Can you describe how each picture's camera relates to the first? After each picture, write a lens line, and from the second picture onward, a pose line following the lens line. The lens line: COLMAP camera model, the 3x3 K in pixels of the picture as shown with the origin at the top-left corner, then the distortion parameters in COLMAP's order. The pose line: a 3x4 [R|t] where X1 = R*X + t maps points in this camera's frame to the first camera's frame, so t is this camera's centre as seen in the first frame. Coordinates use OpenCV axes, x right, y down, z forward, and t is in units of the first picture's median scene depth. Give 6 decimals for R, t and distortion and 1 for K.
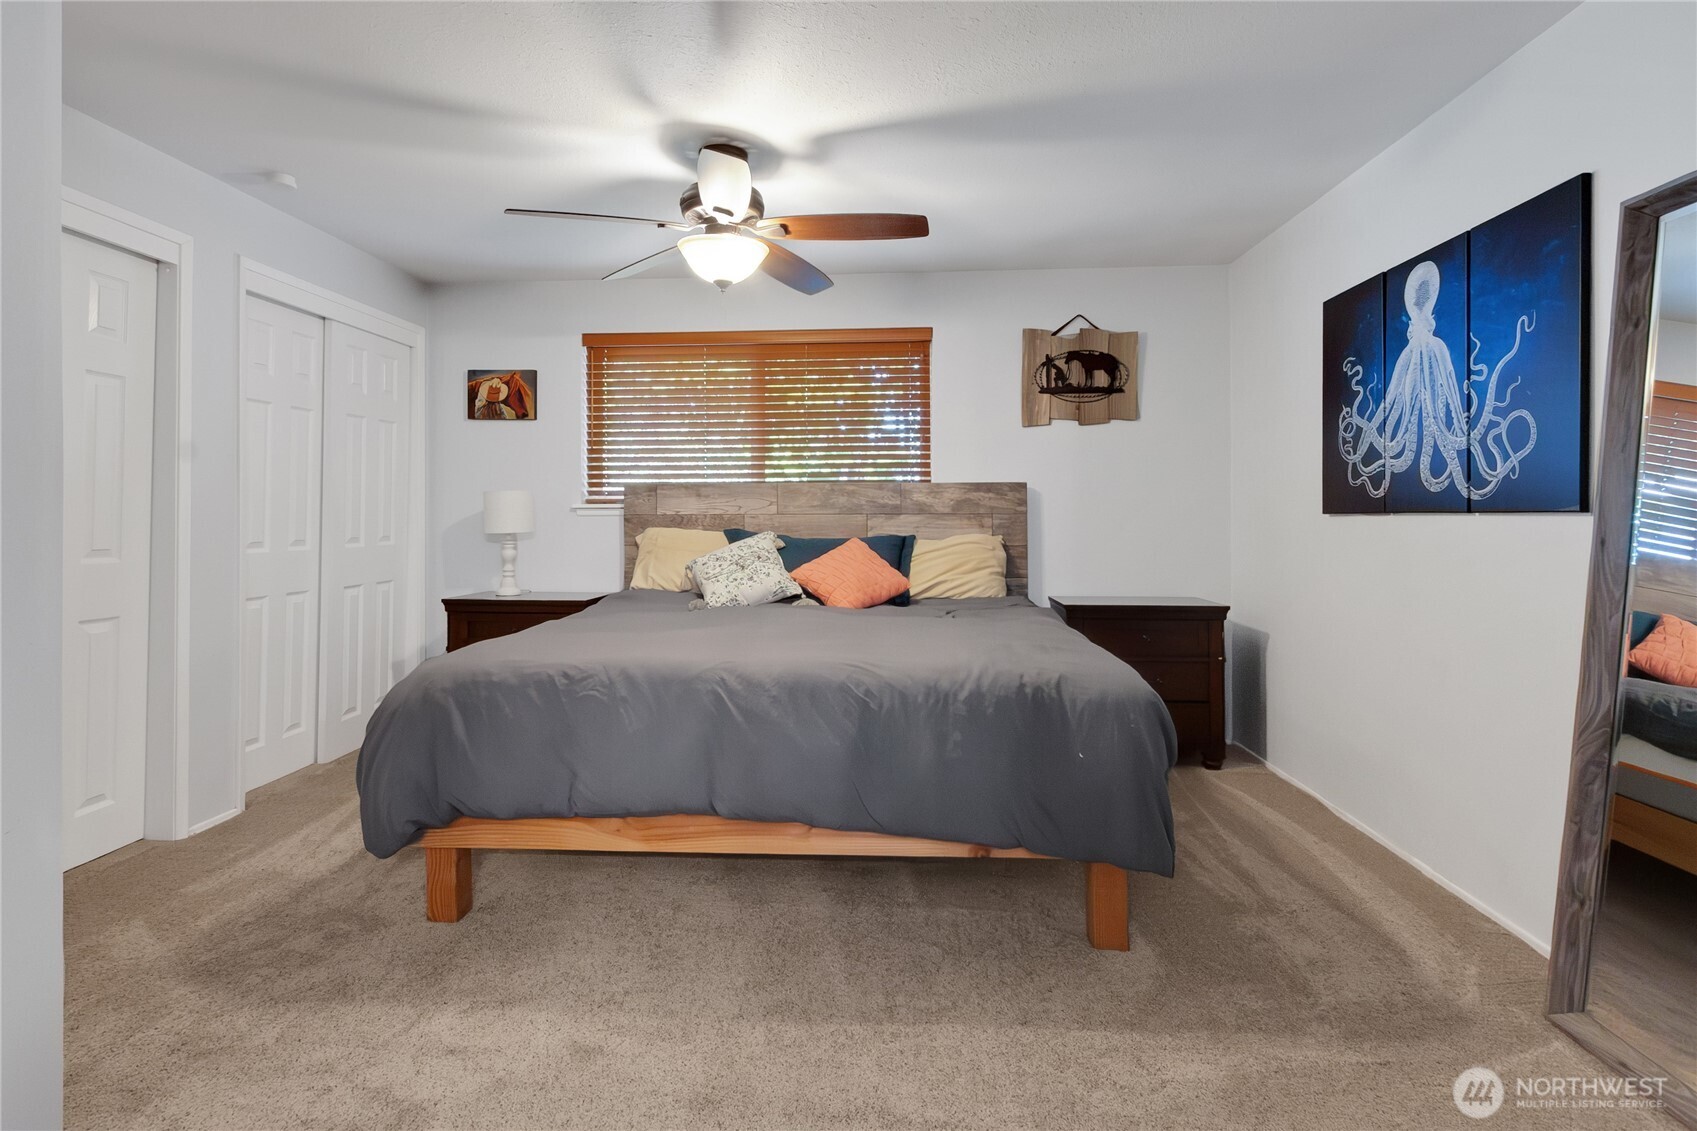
lens RADIAL K [[814.0, 0, 834.6], [0, 814.0, 519.7], [0, 0, 1]] dist [0.002105, -0.000698]
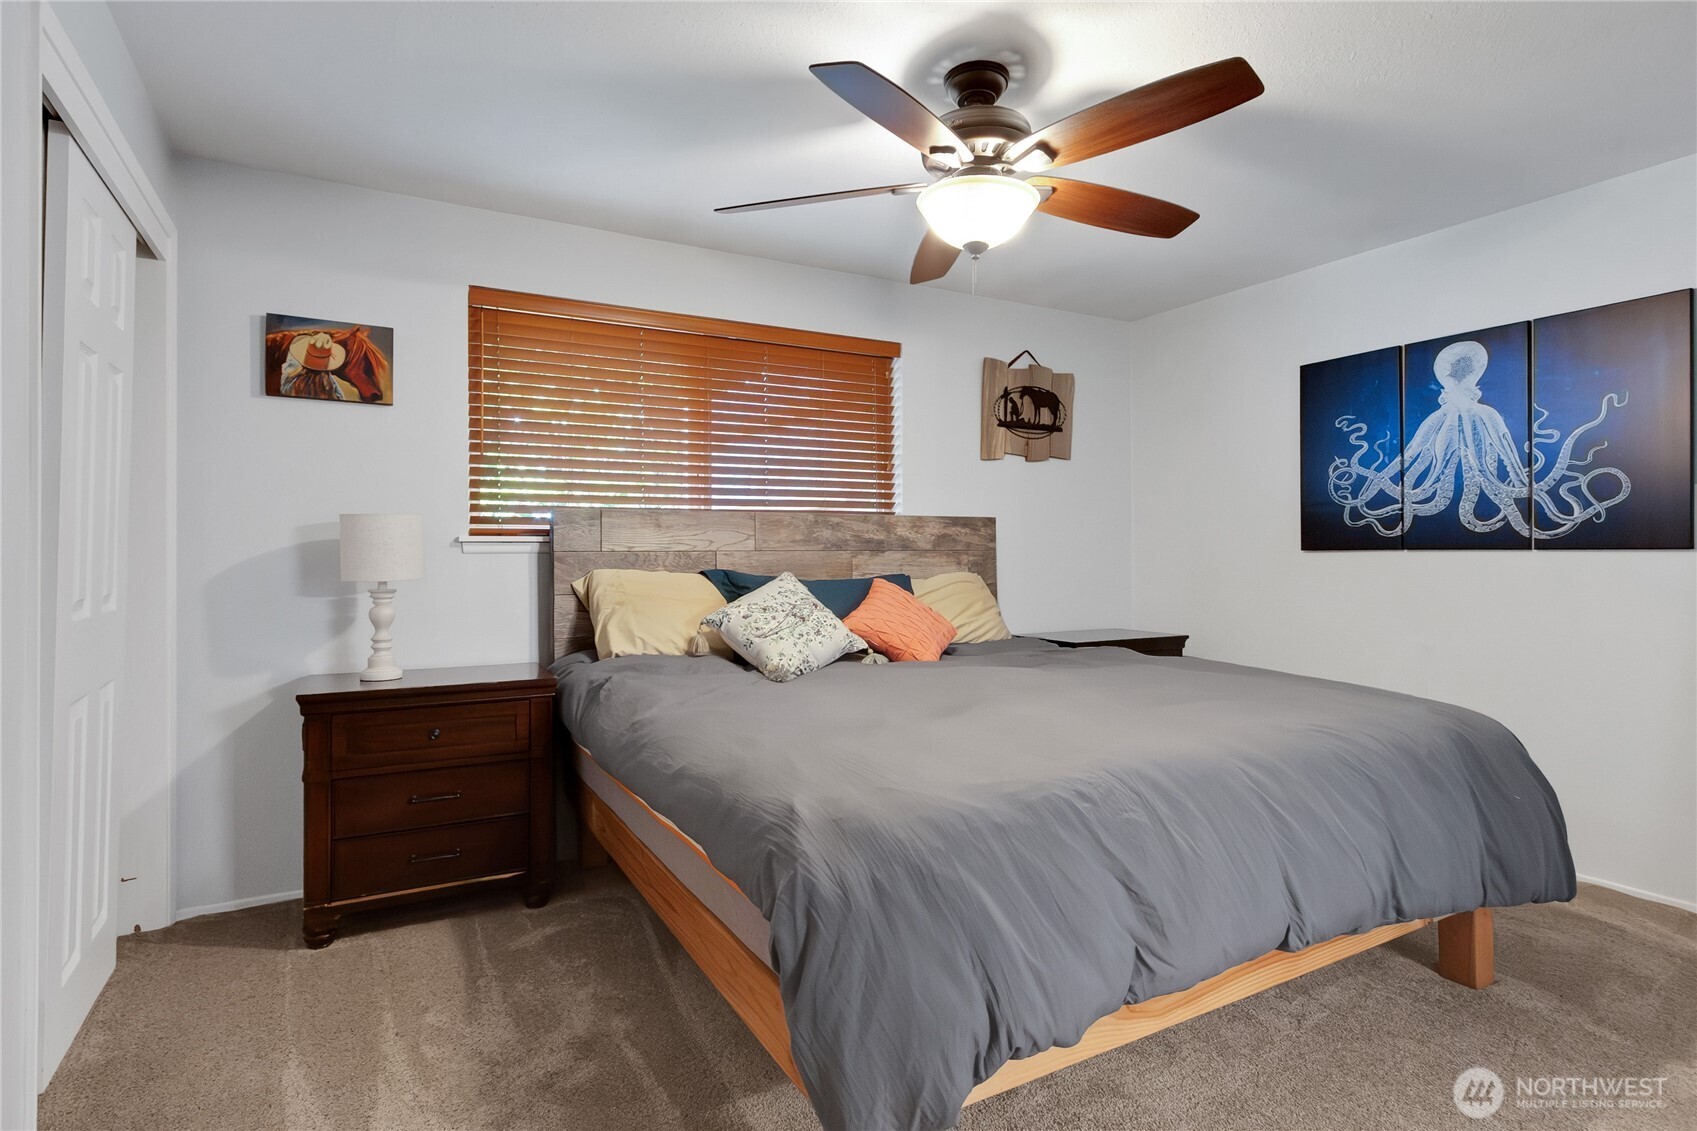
lens RADIAL K [[814.0, 0, 848.5], [0, 814.0, 556.6], [0, 0, 1]] dist [0.002105, -0.000698]
pose [[0.855327, -0.004026, 0.518072, -0.409005], [0.003634, 0.999992, 0.001772, -0.001979], [-0.518075, 0.000367, 0.855335, 0.265704]]
